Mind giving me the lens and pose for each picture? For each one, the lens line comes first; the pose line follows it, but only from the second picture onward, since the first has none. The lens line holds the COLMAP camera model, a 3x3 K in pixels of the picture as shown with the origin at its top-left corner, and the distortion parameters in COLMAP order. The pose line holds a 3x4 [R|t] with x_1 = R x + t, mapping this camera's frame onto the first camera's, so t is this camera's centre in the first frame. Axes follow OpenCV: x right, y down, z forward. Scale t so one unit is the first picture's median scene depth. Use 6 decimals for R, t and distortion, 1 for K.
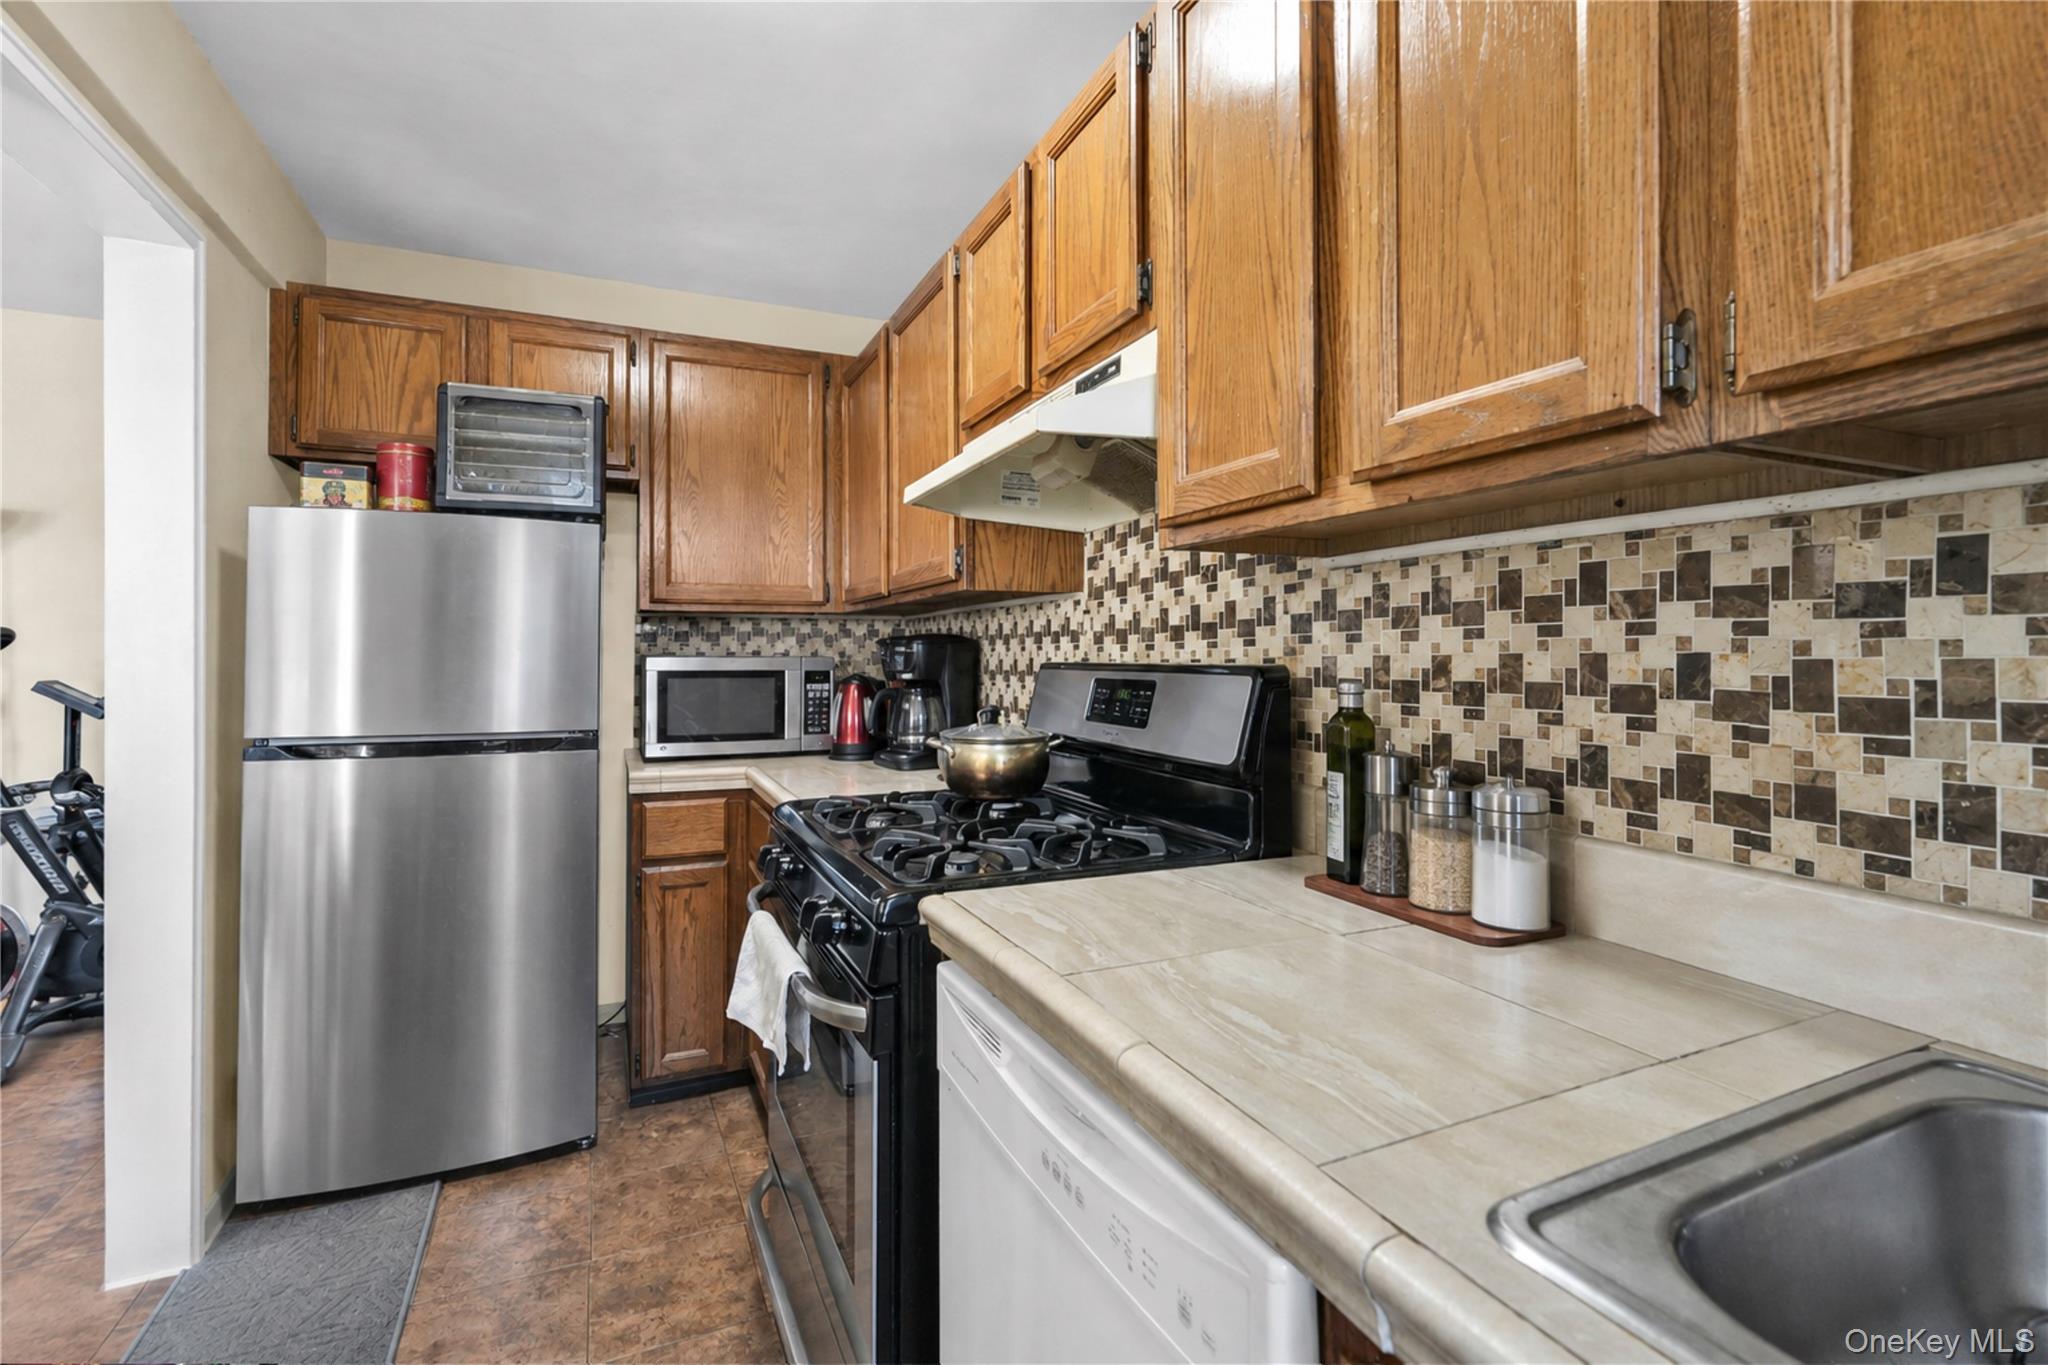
lens RADIAL K [[941.7, 0, 1018.6], [0, 941.7, 662.9], [0, 0, 1]] dist [0.004145, 0.000292]
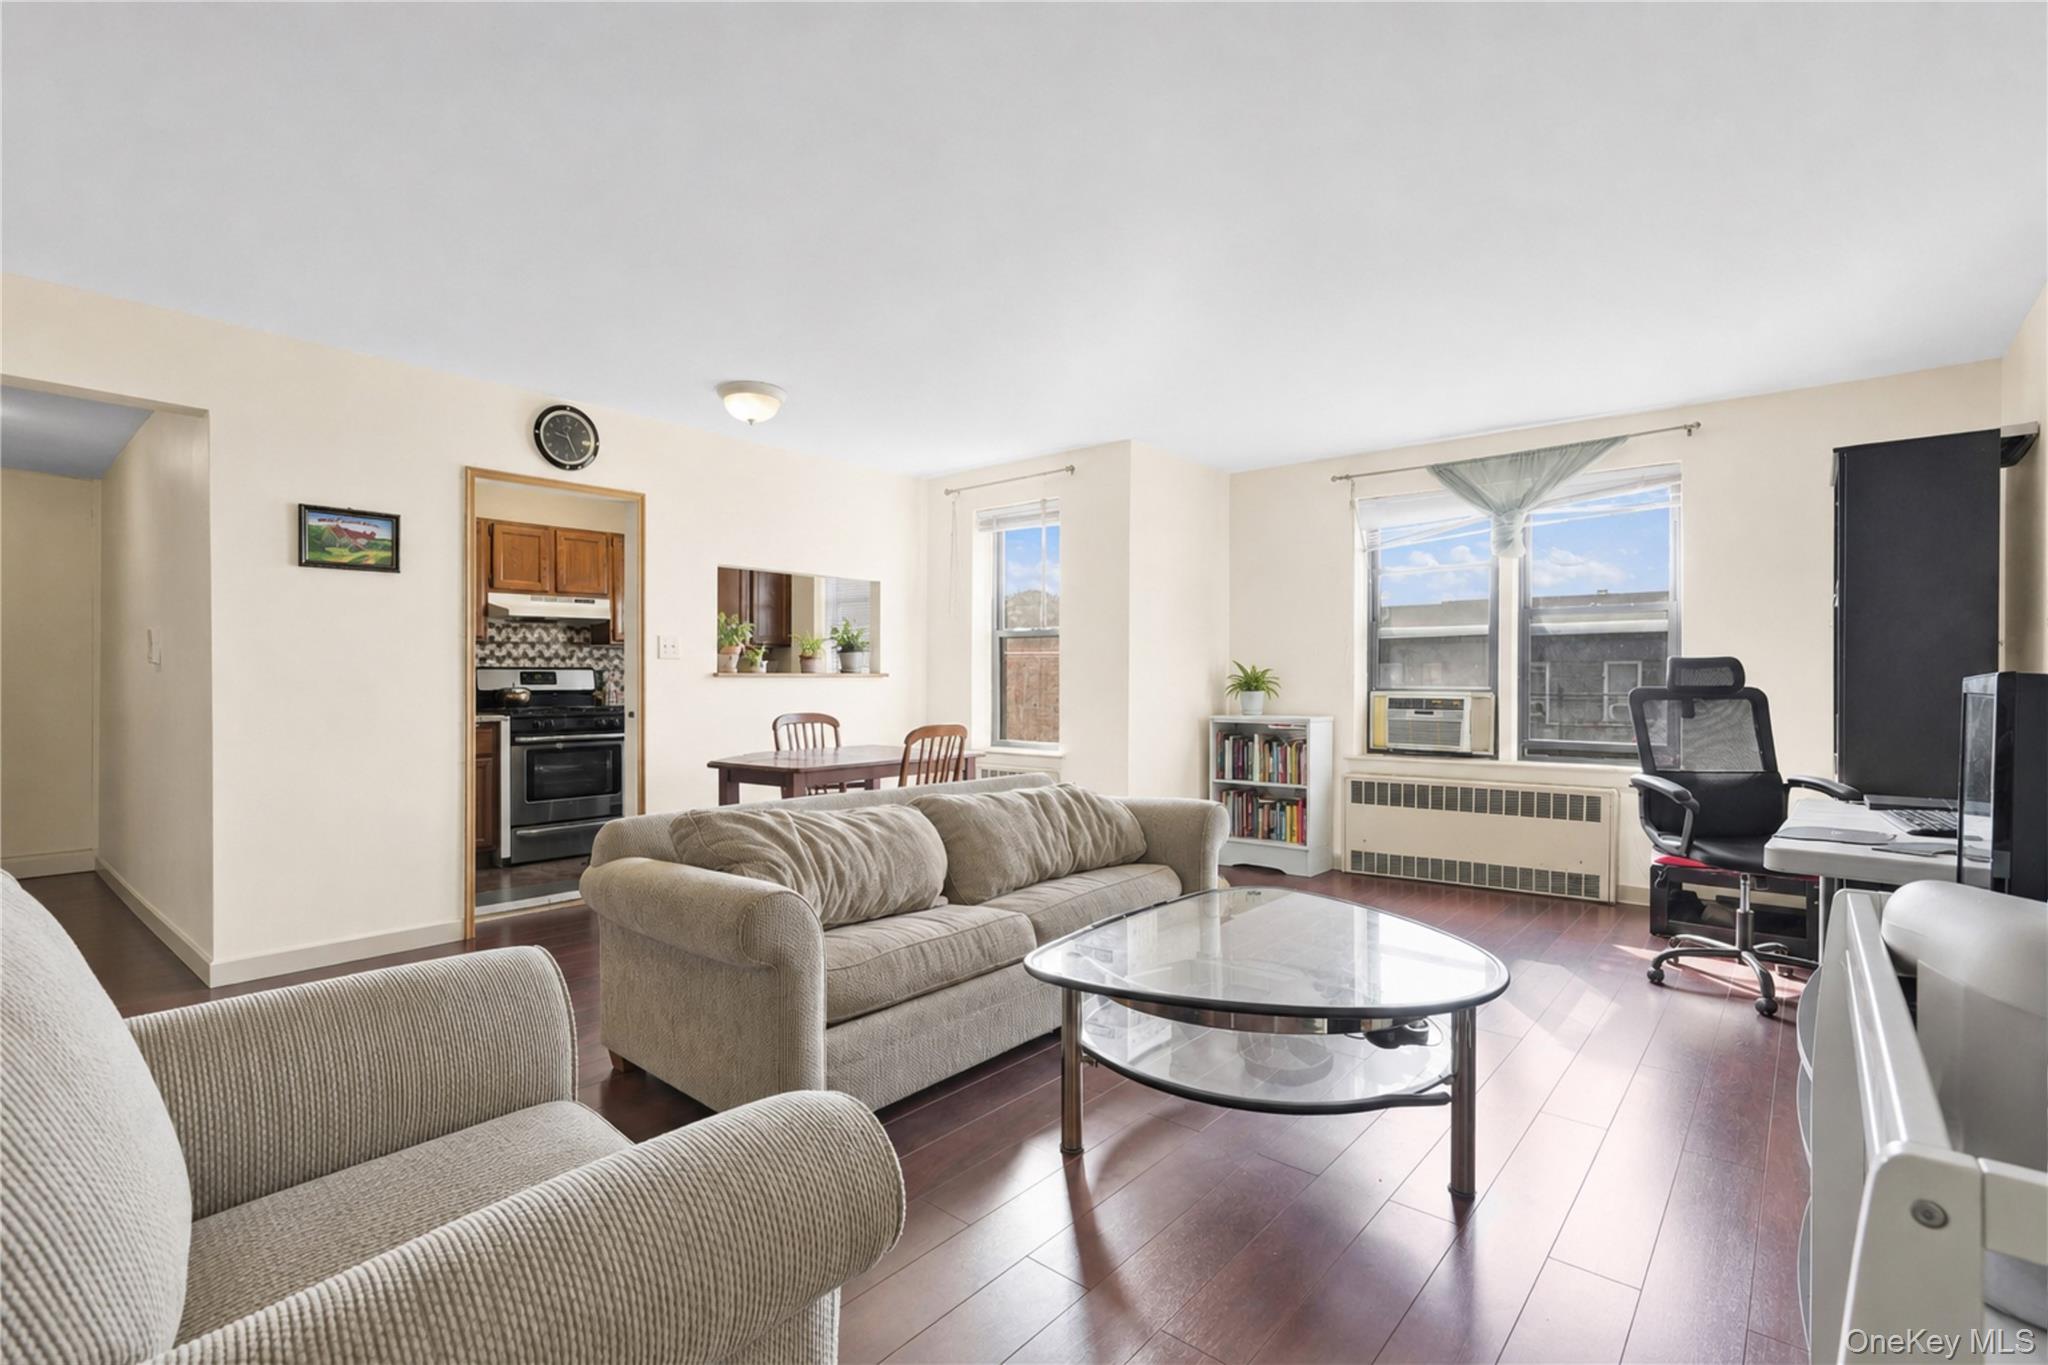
lens RADIAL K [[941.7, 0, 1029.7], [0, 941.7, 680.1], [0, 0, 1]] dist [0.004145, 0.000292]
pose [[-0.406001, 0.001050, 0.913872, -4.696891], [0.012297, 0.999915, 0.004314, 0.069089], [-0.913790, 0.012989, -0.405980, 0.874031]]
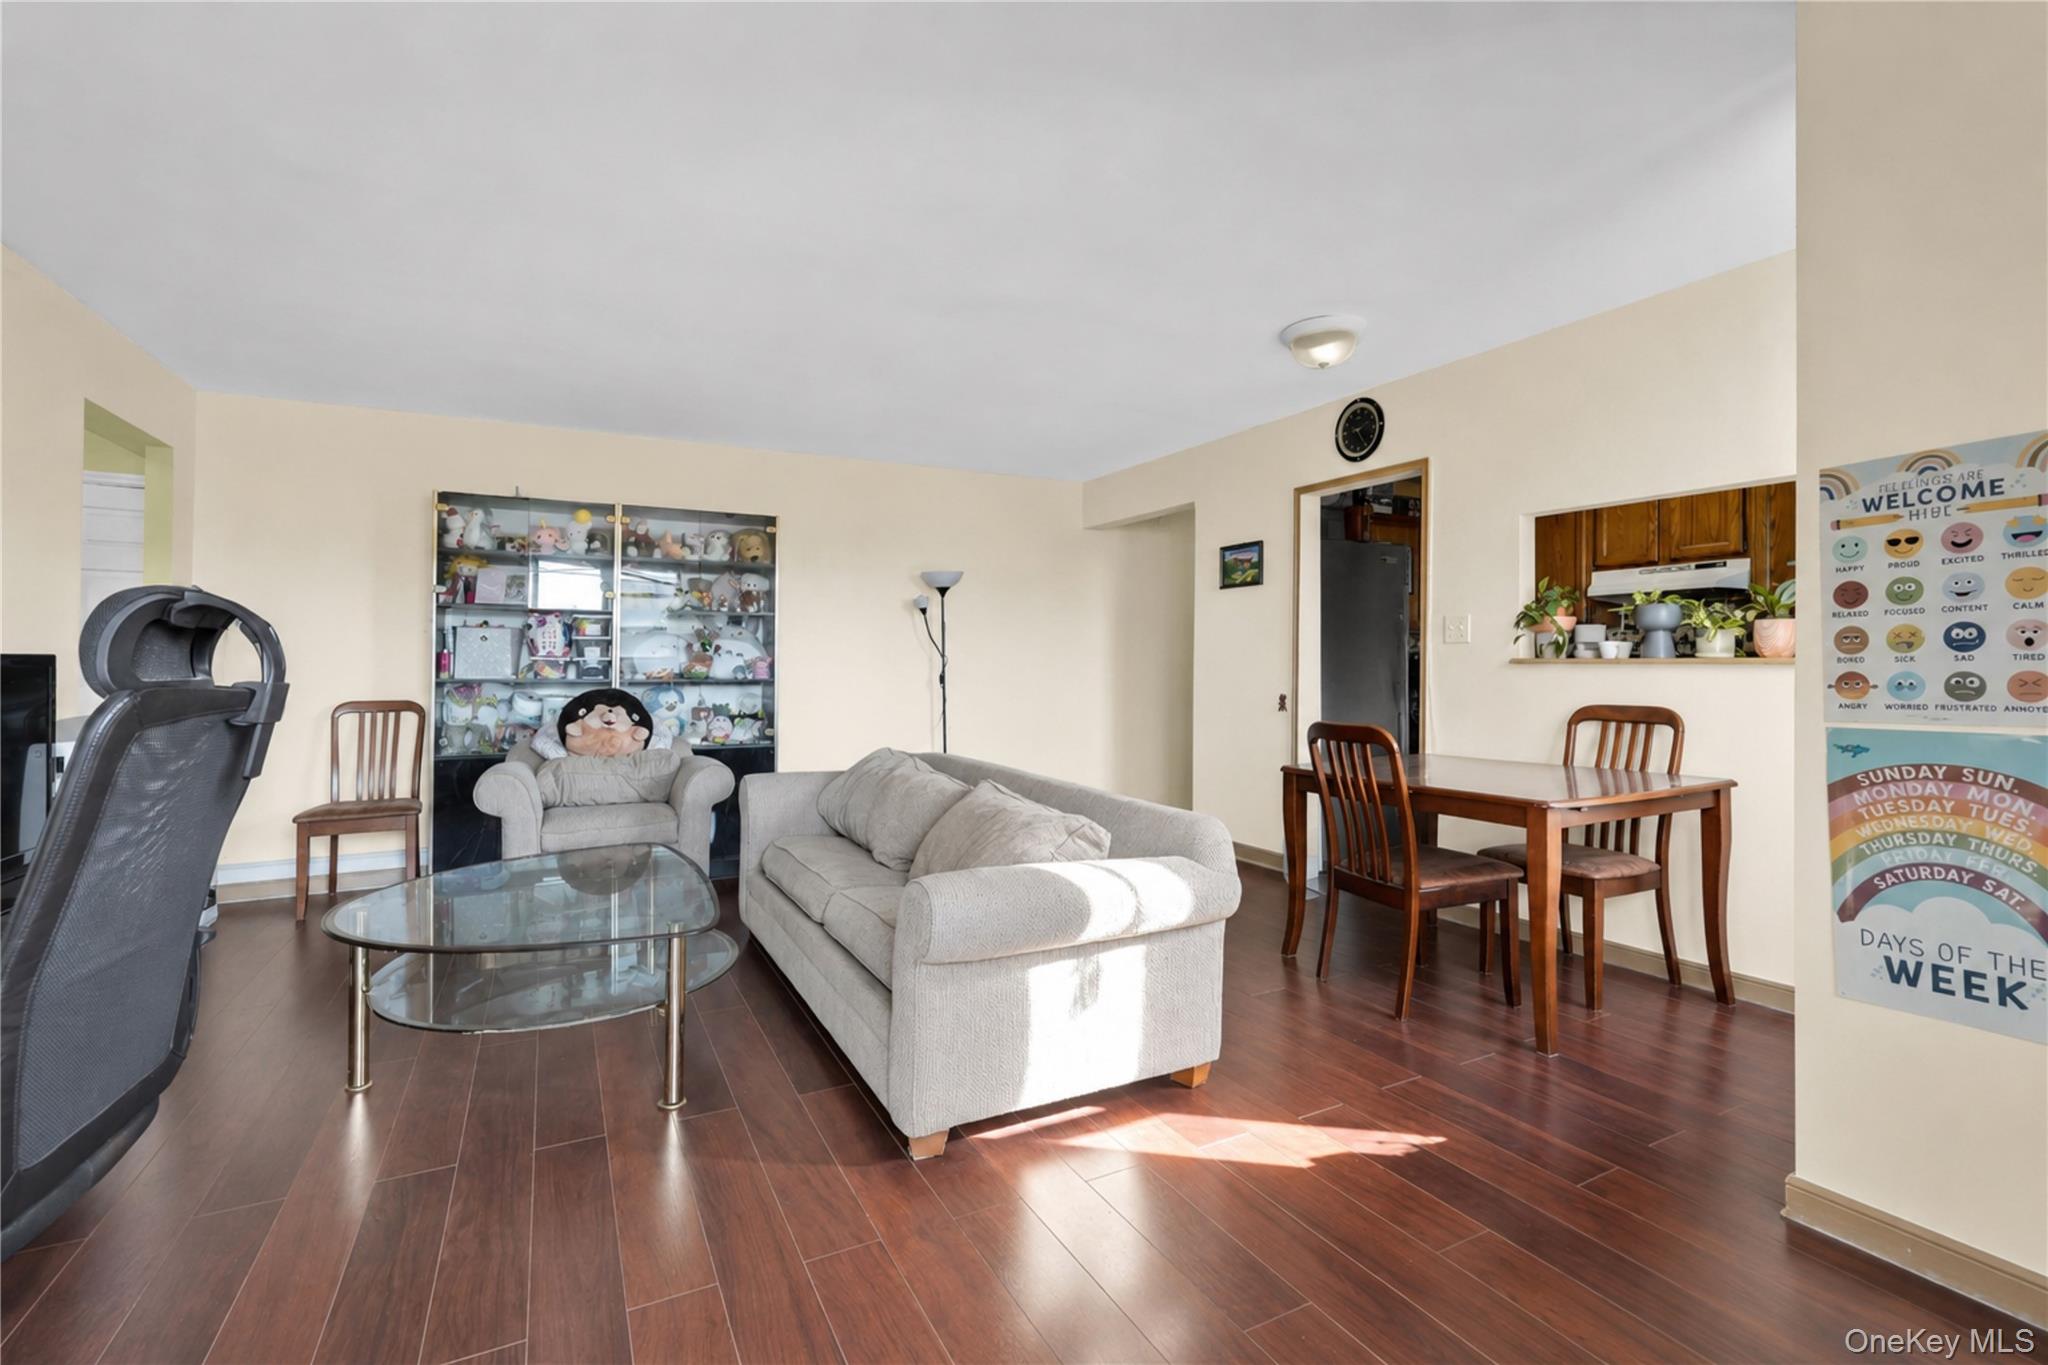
lens RADIAL K [[941.7, 0, 1040.8], [0, 941.7, 672.0], [0, 0, 1]] dist [0.004145, 0.000292]
pose [[0.998169, 0.006055, 0.060190, -2.444299], [-0.005723, 0.999967, -0.005693, 0.106421], [-0.060223, 0.005338, 0.998171, -2.180430]]
